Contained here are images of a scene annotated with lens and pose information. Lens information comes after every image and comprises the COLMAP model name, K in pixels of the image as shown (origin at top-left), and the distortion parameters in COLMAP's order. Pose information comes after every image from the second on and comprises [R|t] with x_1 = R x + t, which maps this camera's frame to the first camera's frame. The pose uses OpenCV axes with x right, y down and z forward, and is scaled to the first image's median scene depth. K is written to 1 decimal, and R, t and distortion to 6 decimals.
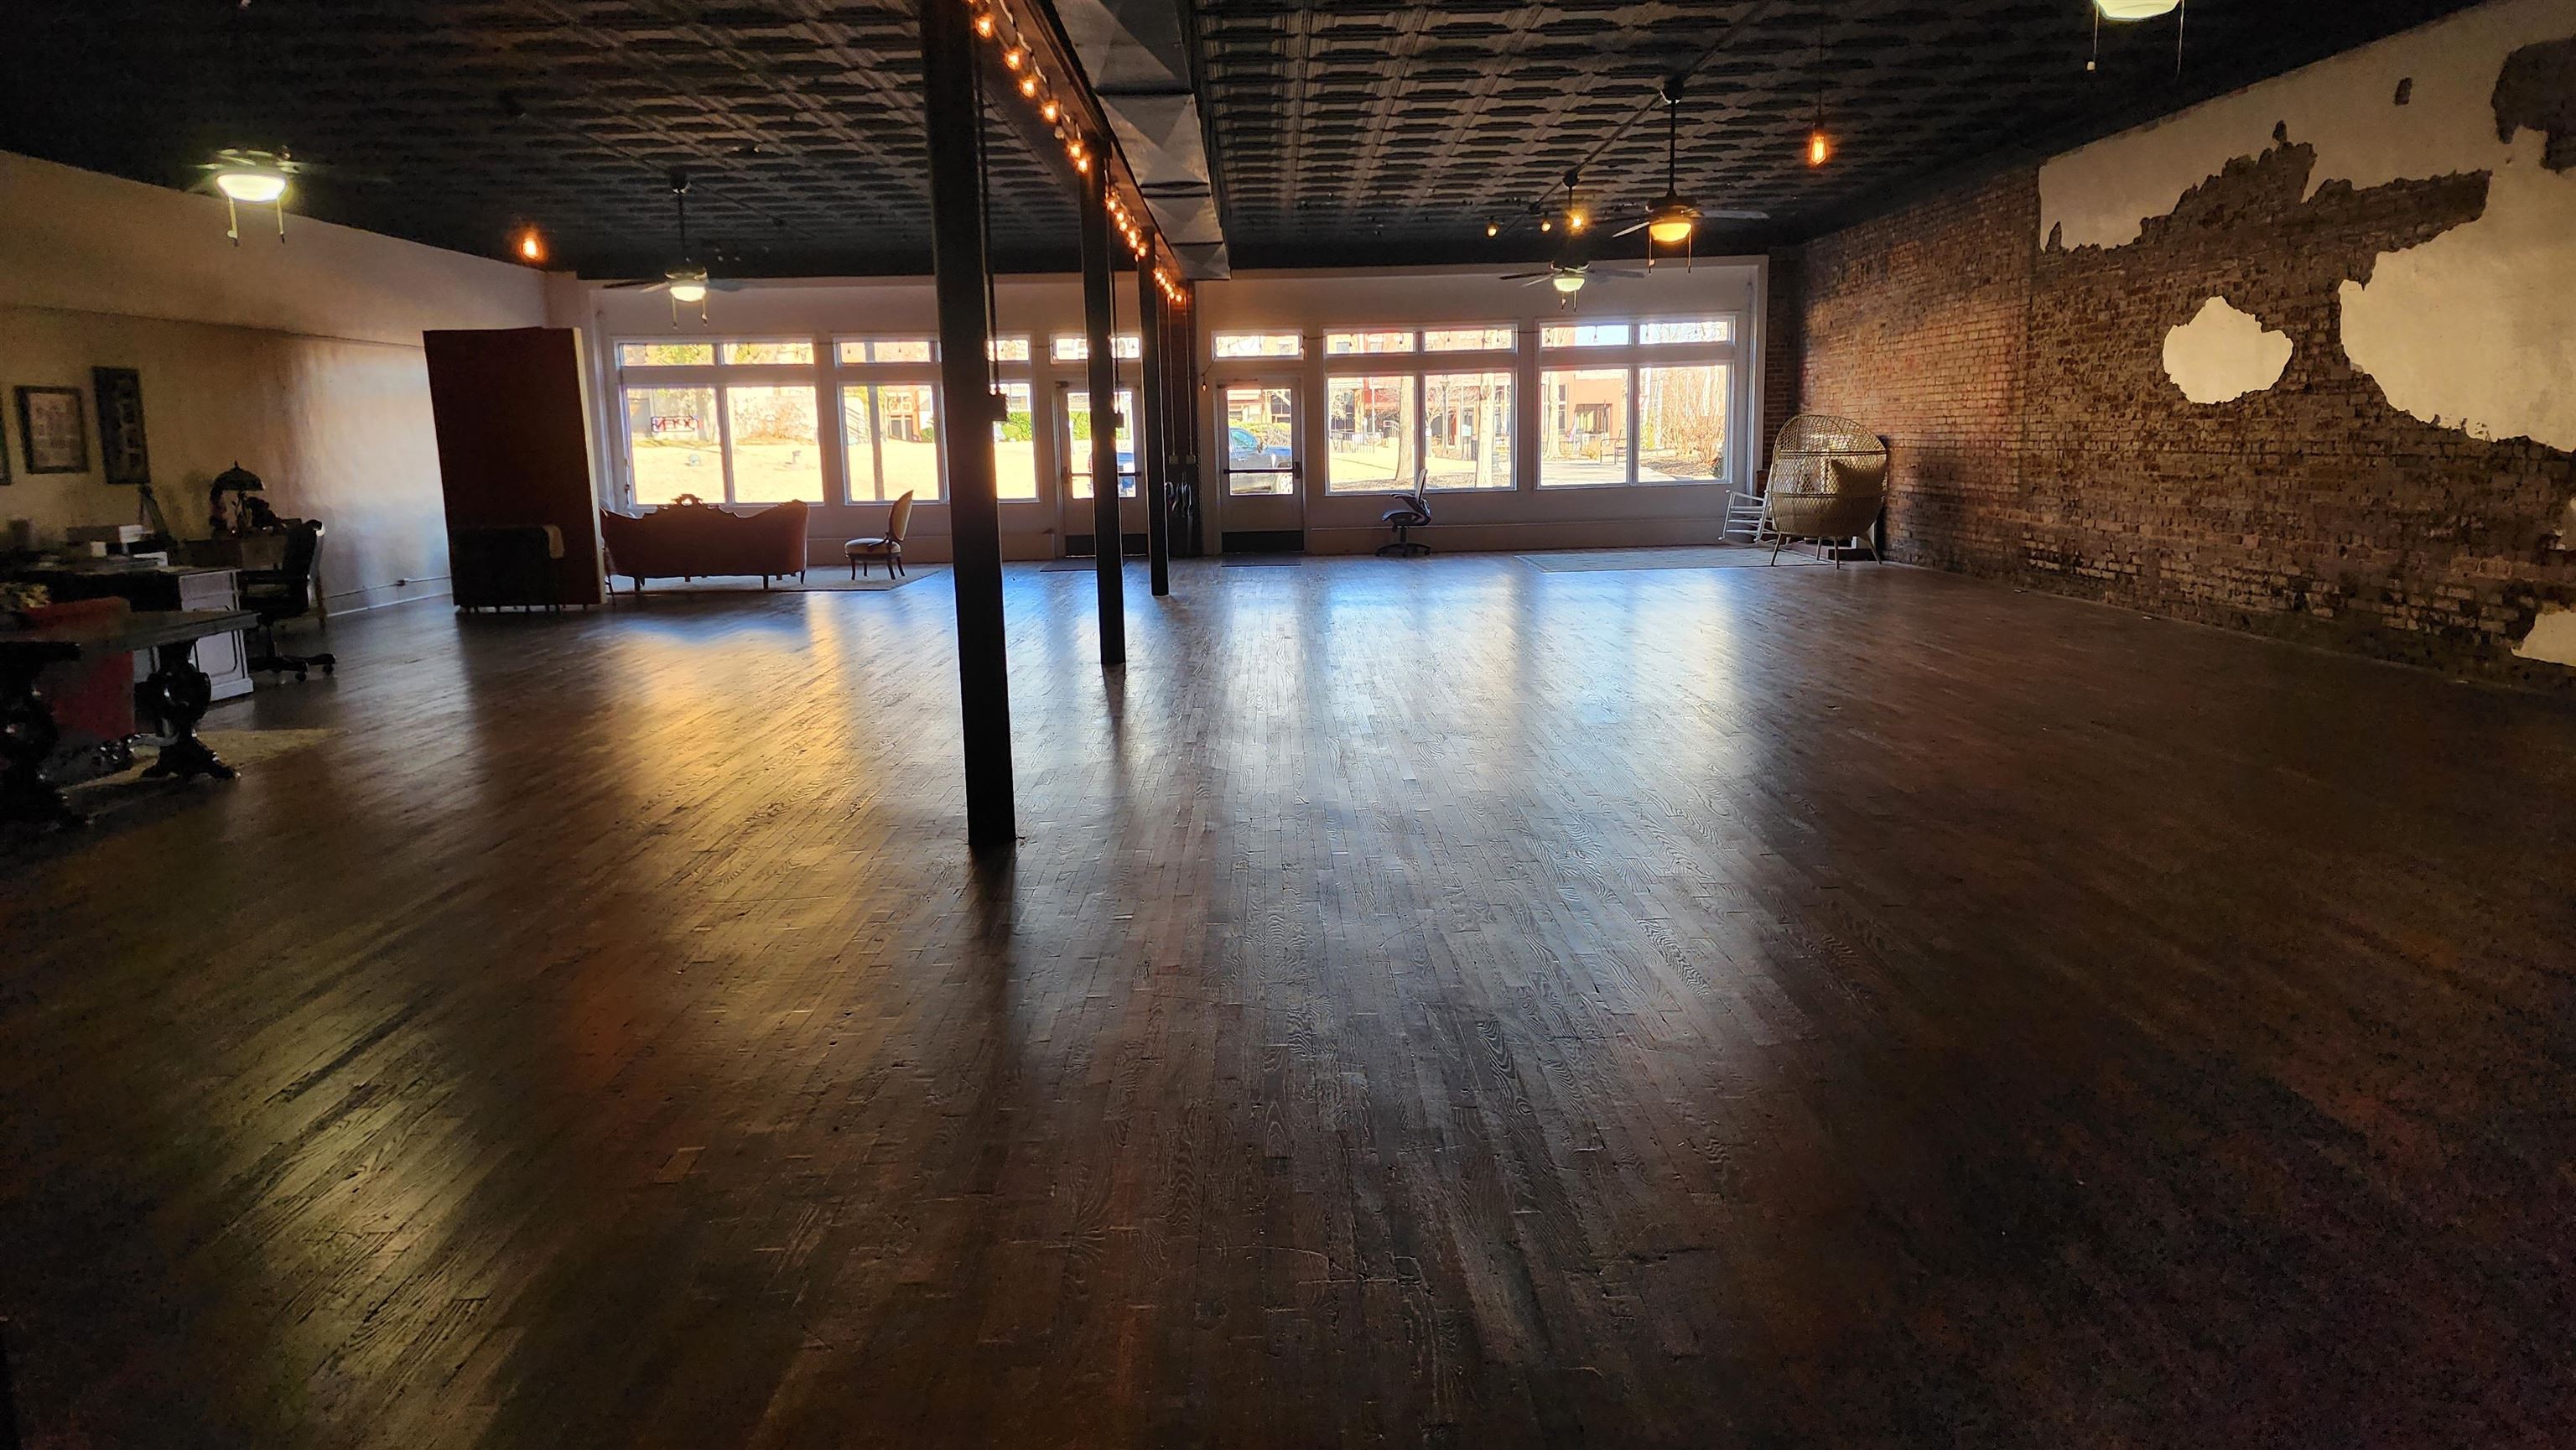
lens RADIAL K [[1722.5, 0, 1307.1], [0, 1722.5, 725.7], [0, 0, 1]] dist [0.076233, -0.066754]
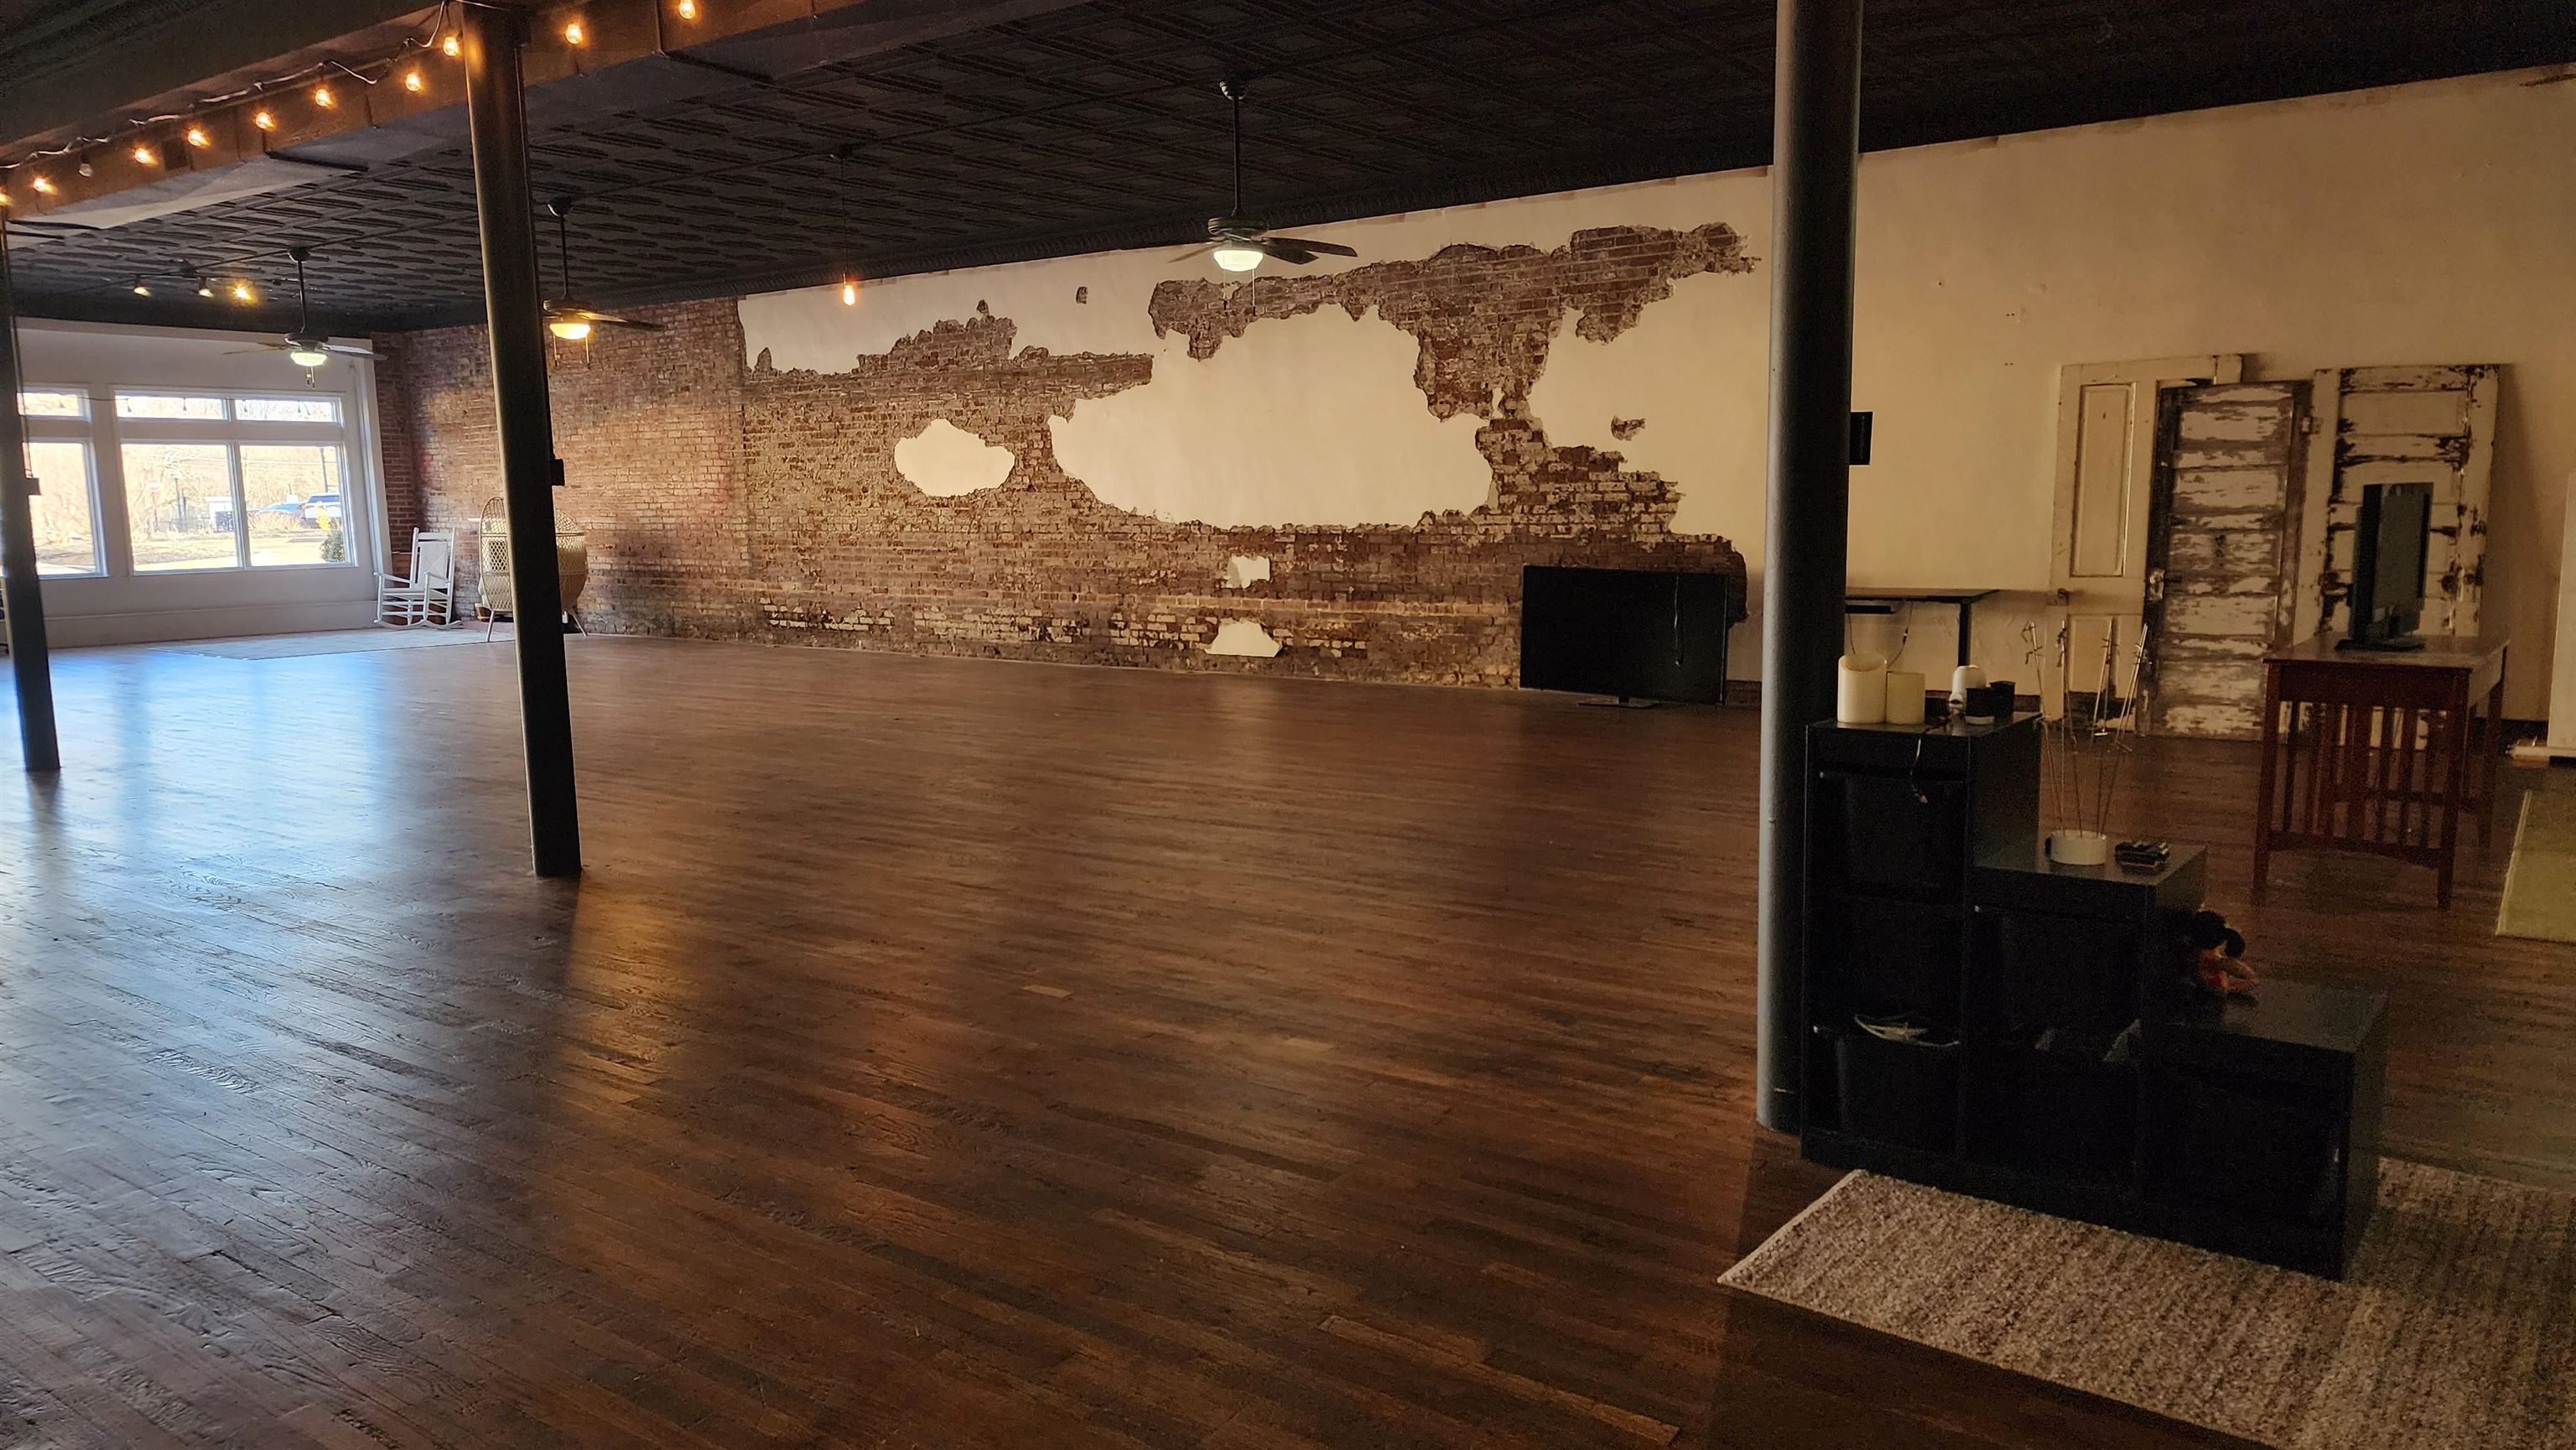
lens RADIAL K [[1722.5, 0, 1295.0], [0, 1722.5, 746.3], [0, 0, 1]] dist [0.076233, -0.066754]
pose [[0.605091, -0.098241, 0.790072, -0.419158], [0.131412, 0.991070, 0.022590, 0.015724], [-0.785236, 0.090156, 0.612598, -0.027765]]
